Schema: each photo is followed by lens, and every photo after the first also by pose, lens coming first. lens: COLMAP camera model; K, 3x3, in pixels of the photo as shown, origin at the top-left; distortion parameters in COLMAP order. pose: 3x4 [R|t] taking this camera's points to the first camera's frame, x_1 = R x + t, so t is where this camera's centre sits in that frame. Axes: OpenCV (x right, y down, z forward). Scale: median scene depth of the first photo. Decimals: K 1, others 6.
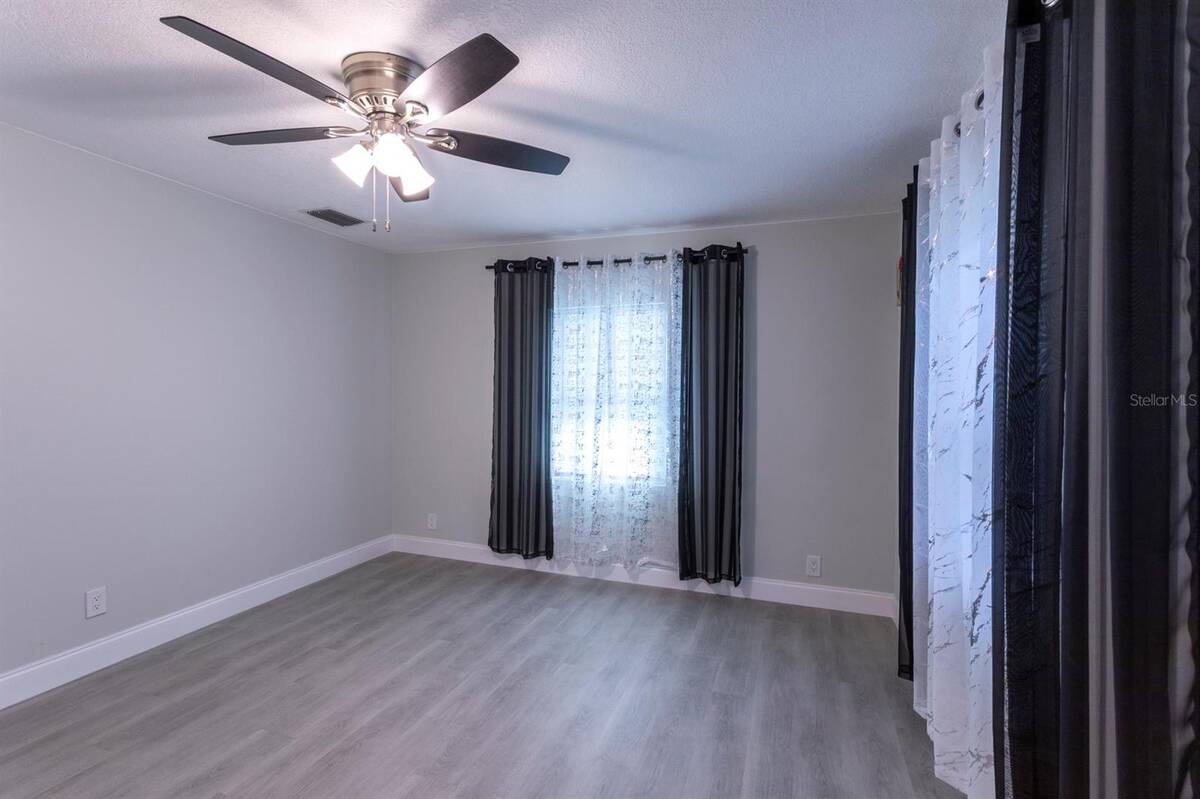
lens RADIAL K [[561.7, 0, 591.7], [0, 561.7, 393.1], [0, 0, 1]] dist [-0.000055, 0.001646]
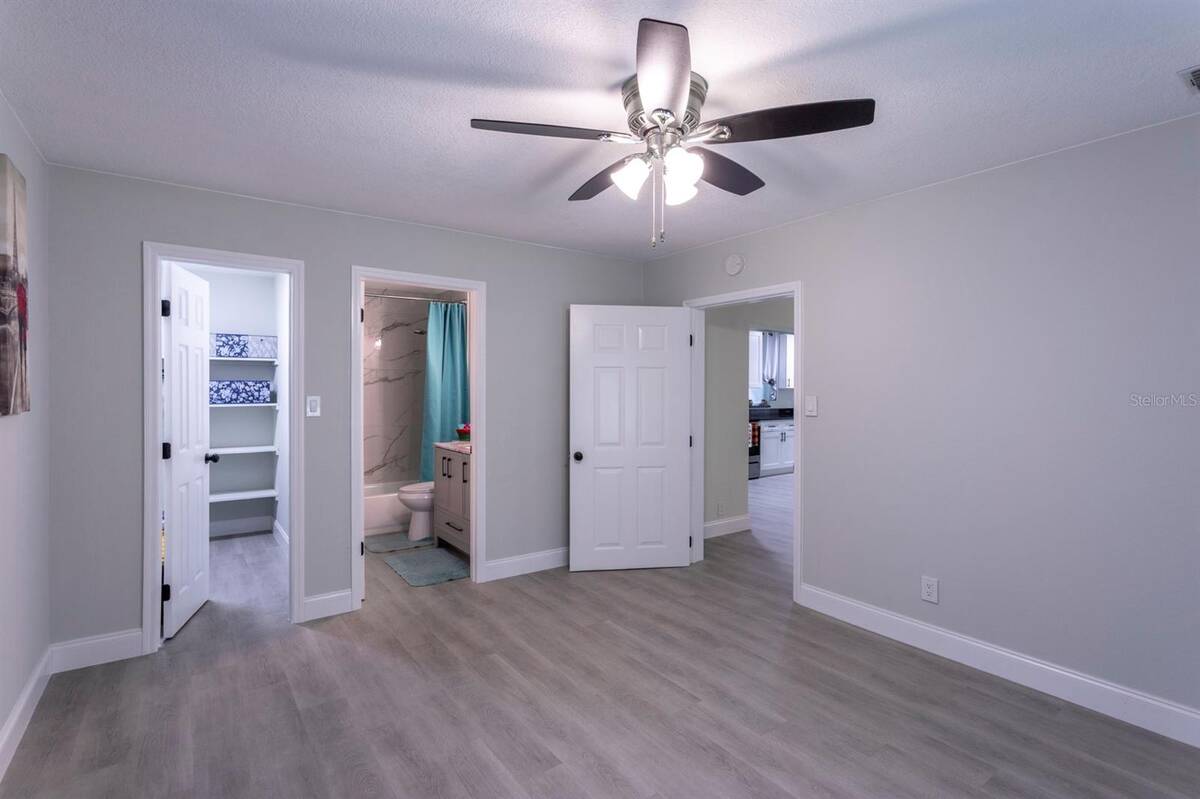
lens RADIAL K [[561.7, 0, 591.7], [0, 561.7, 393.1], [0, 0, 1]] dist [-0.000055, 0.001646]
pose [[-0.561057, 0.000319, -0.827777, 0.284358], [-0.015621, 0.999818, 0.010973, -0.011274], [0.827630, 0.019087, -0.560950, 0.744633]]
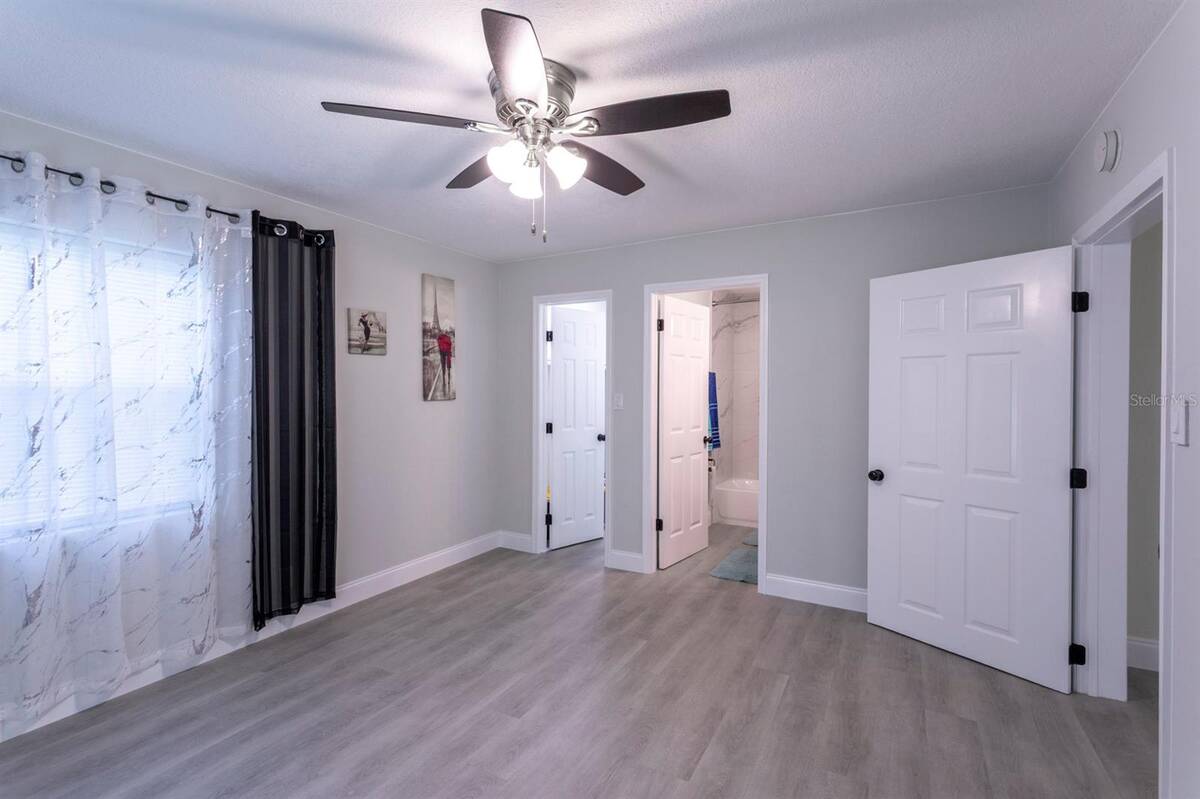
lens RADIAL K [[561.7, 0, 591.7], [0, 561.7, 393.1], [0, 0, 1]] dist [-0.000055, 0.001646]
pose [[-0.987424, -0.008602, 0.157858, -0.317393], [-0.005852, 0.999823, 0.017880, -0.010550], [-0.157984, 0.016731, -0.987300, 1.003325]]
